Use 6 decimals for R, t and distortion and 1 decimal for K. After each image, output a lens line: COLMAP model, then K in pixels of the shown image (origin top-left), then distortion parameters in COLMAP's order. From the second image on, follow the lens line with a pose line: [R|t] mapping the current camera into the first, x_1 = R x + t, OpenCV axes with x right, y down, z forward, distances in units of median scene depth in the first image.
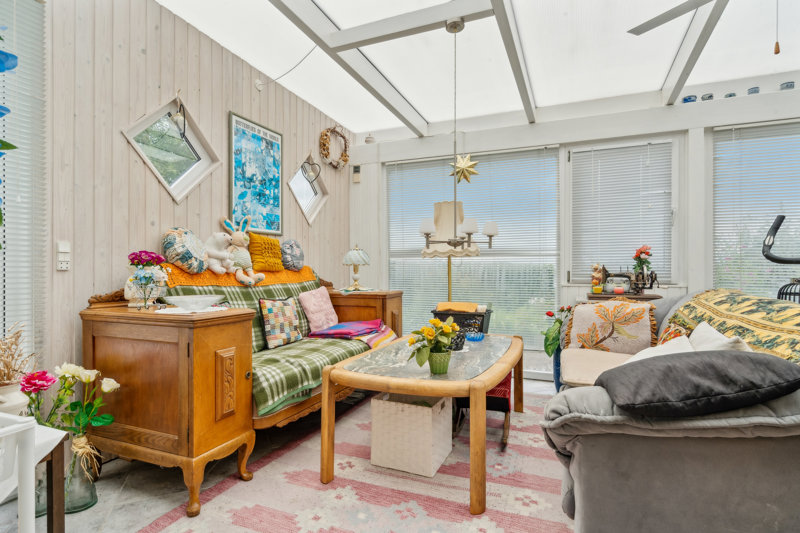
lens RADIAL K [[424.3, 0, 399.2], [0, 424.3, 269.9], [0, 0, 1]] dist [-0.007269, 0.000547]
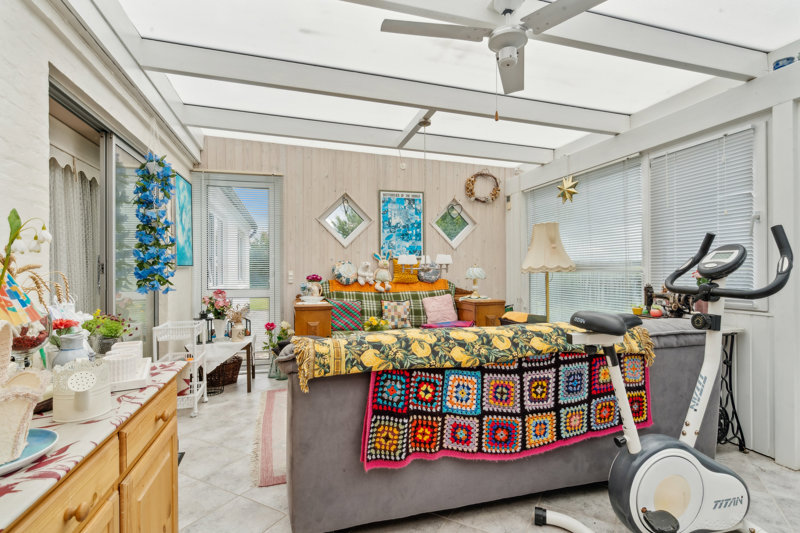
lens RADIAL K [[424.3, 0, 405.9], [0, 424.3, 269.4], [0, 0, 1]] dist [-0.007269, 0.000547]
pose [[0.625274, -0.004697, -0.780391, 0.893482], [0.002268, 0.999989, -0.004201, -0.039611], [0.780402, 0.000856, 0.625277, 0.009829]]
